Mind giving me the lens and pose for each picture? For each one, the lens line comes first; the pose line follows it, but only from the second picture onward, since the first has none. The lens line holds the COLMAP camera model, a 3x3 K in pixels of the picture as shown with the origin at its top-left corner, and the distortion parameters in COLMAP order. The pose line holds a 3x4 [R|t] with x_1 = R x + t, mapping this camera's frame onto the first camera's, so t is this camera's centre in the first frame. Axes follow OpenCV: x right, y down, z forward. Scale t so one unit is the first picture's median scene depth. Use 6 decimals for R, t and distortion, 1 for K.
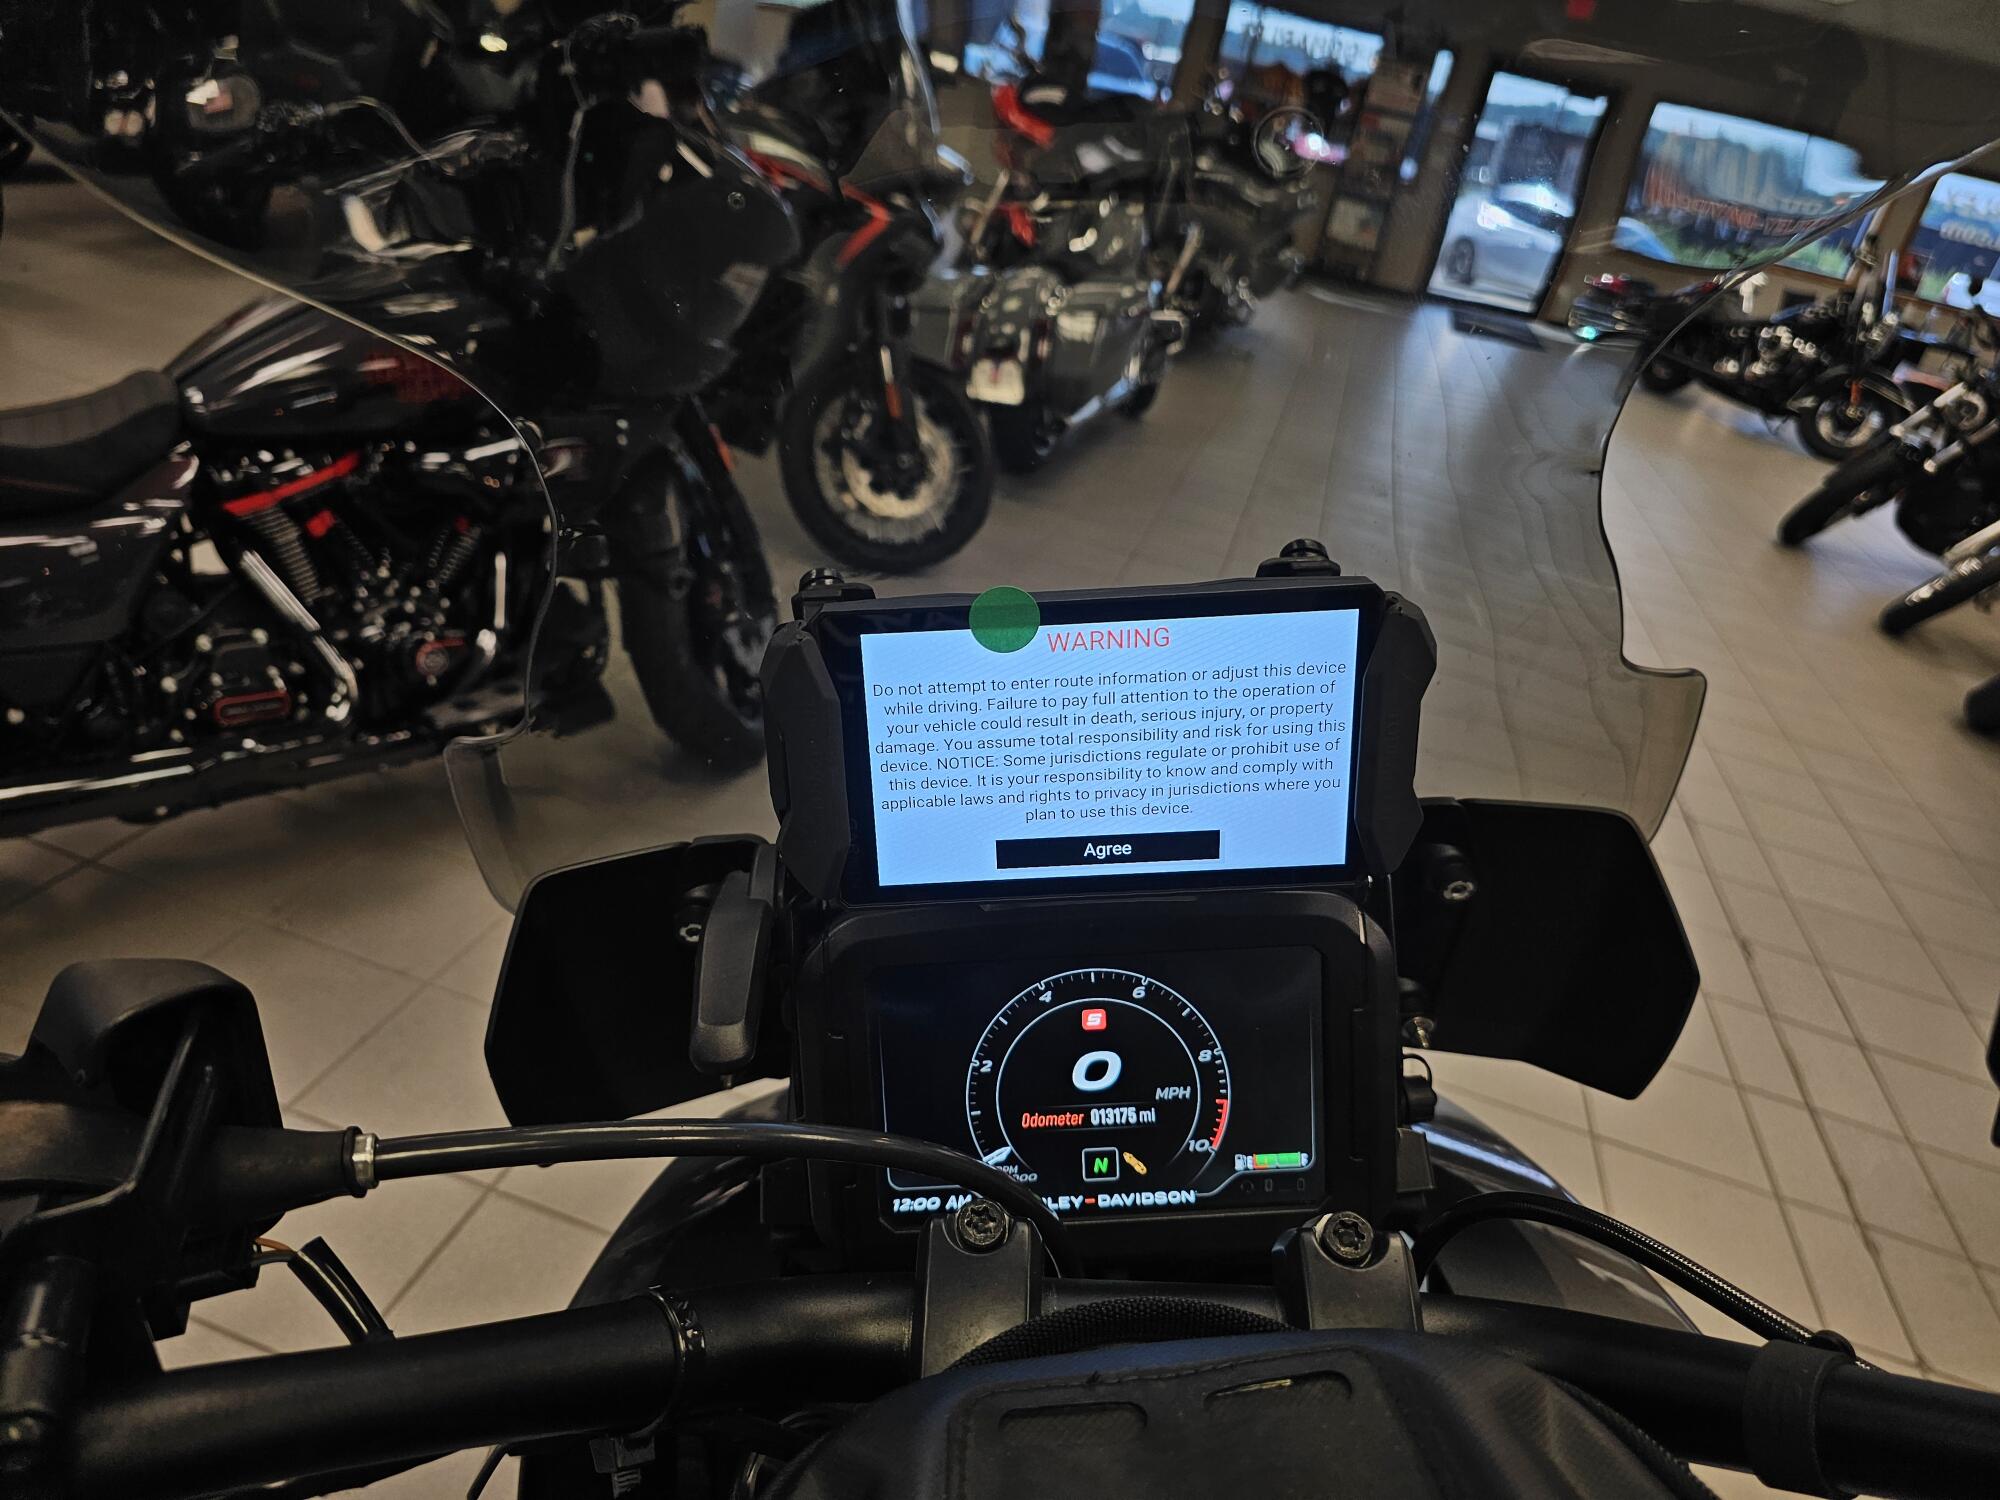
lens RADIAL K [[1386.2, 0, 979.1], [0, 1386.2, 754.0], [0, 0, 1]] dist [0.064185, -0.050545]
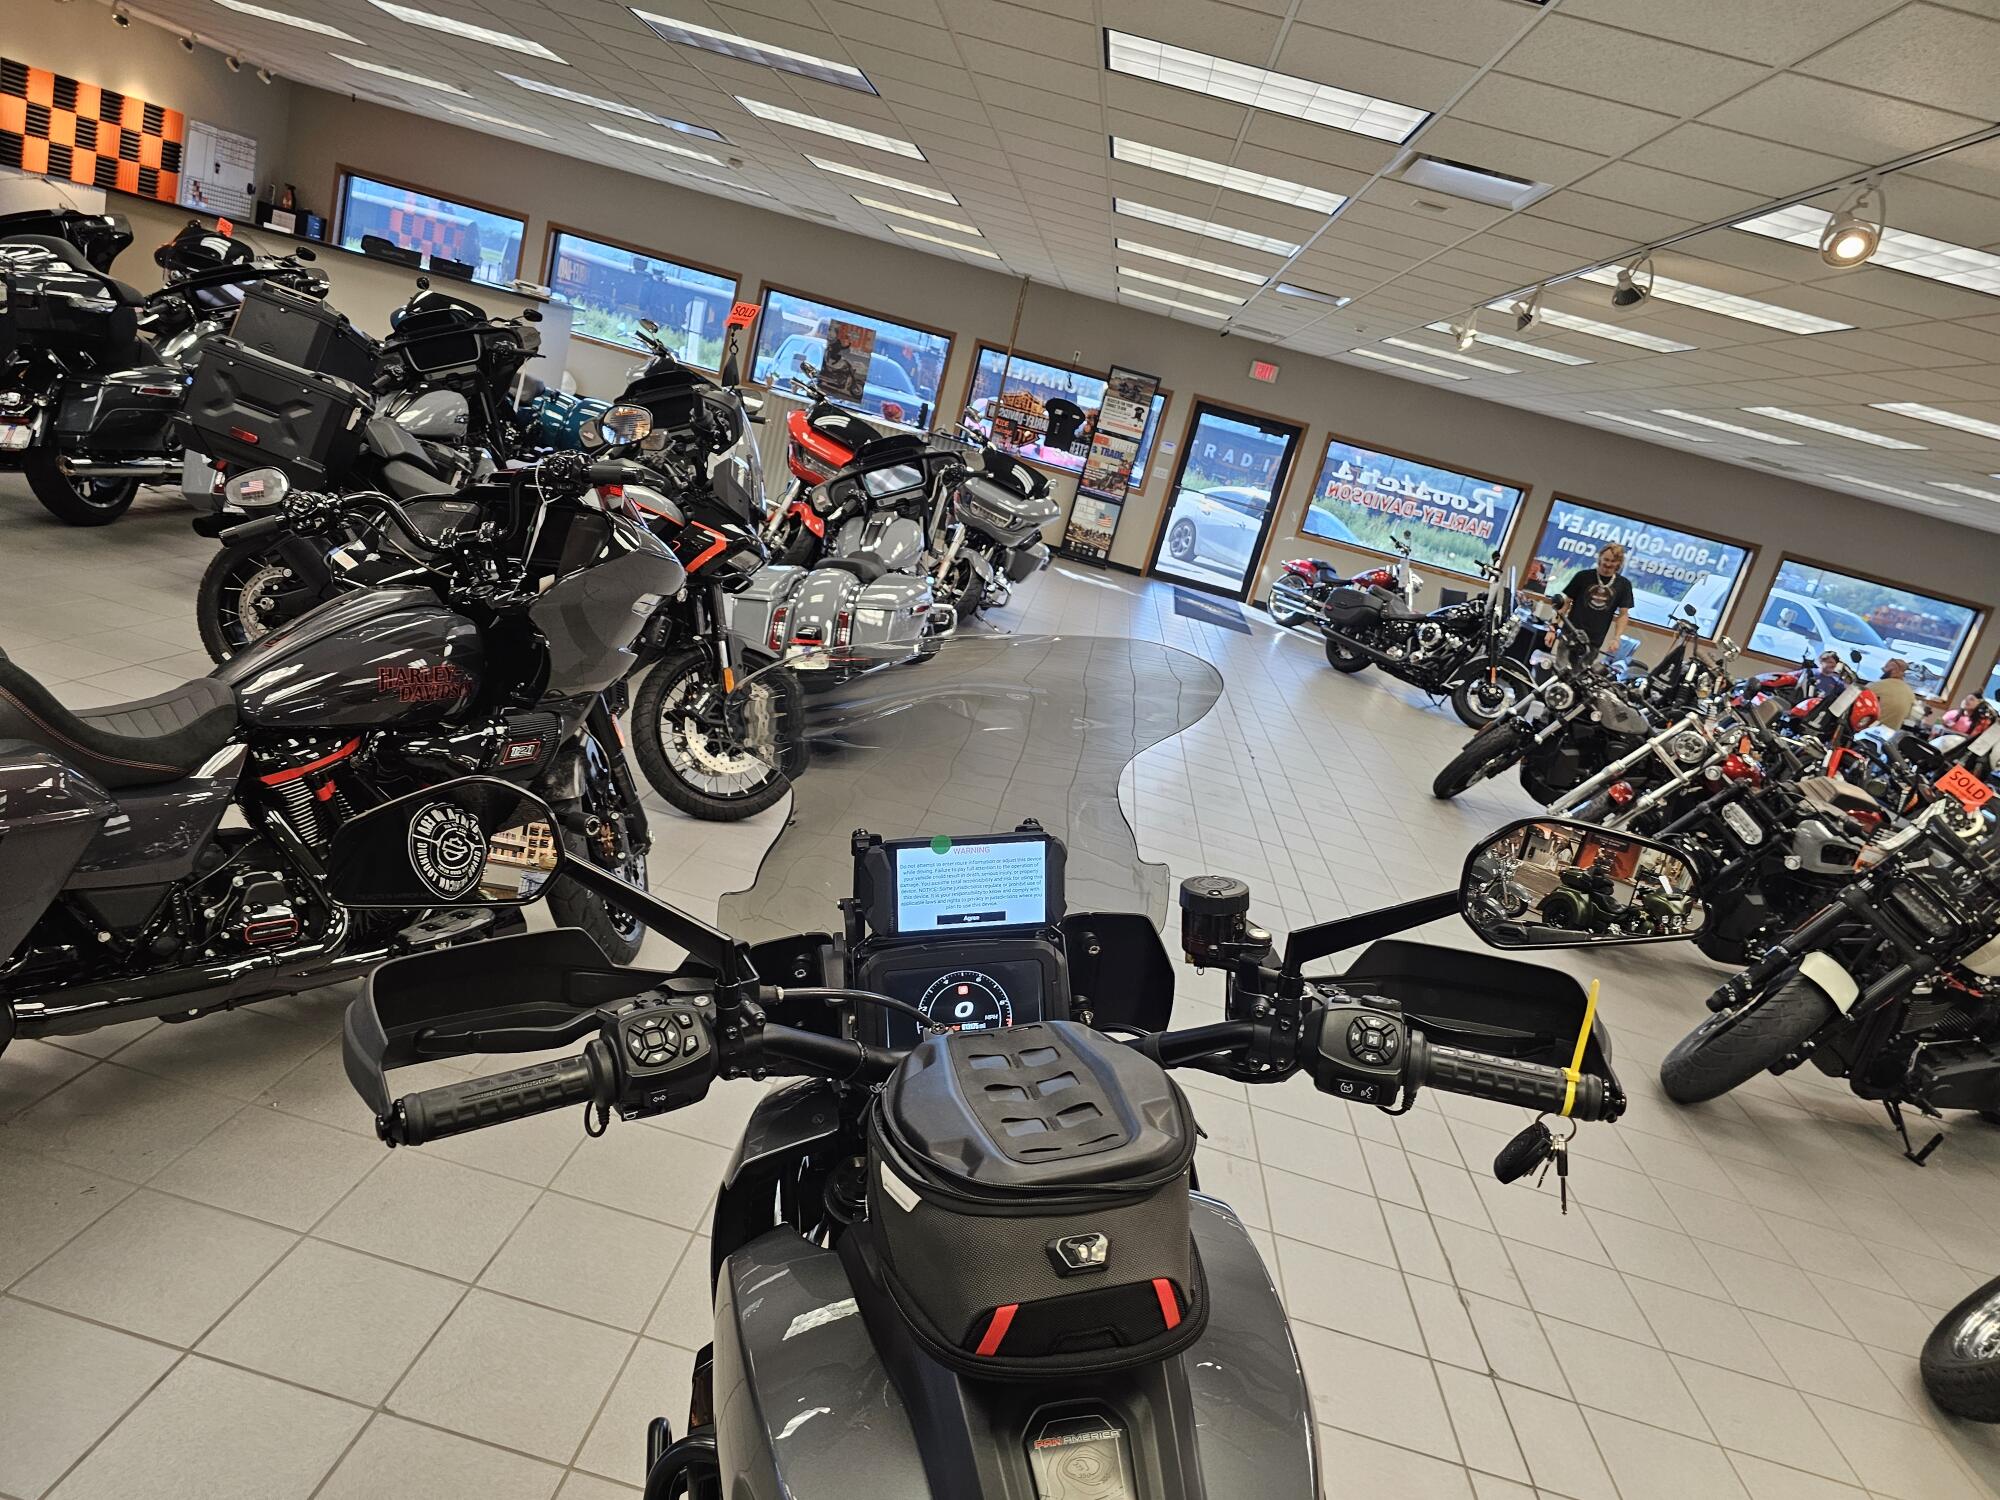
lens RADIAL K [[1386.2, 0, 979.1], [0, 1386.2, 754.0], [0, 0, 1]] dist [0.064185, -0.050545]
pose [[0.986494, 0.006066, 0.163687, -0.340053], [0.022707, 0.984601, -0.173338, 0.206071], [-0.162218, 0.174714, 0.971164, -1.770343]]
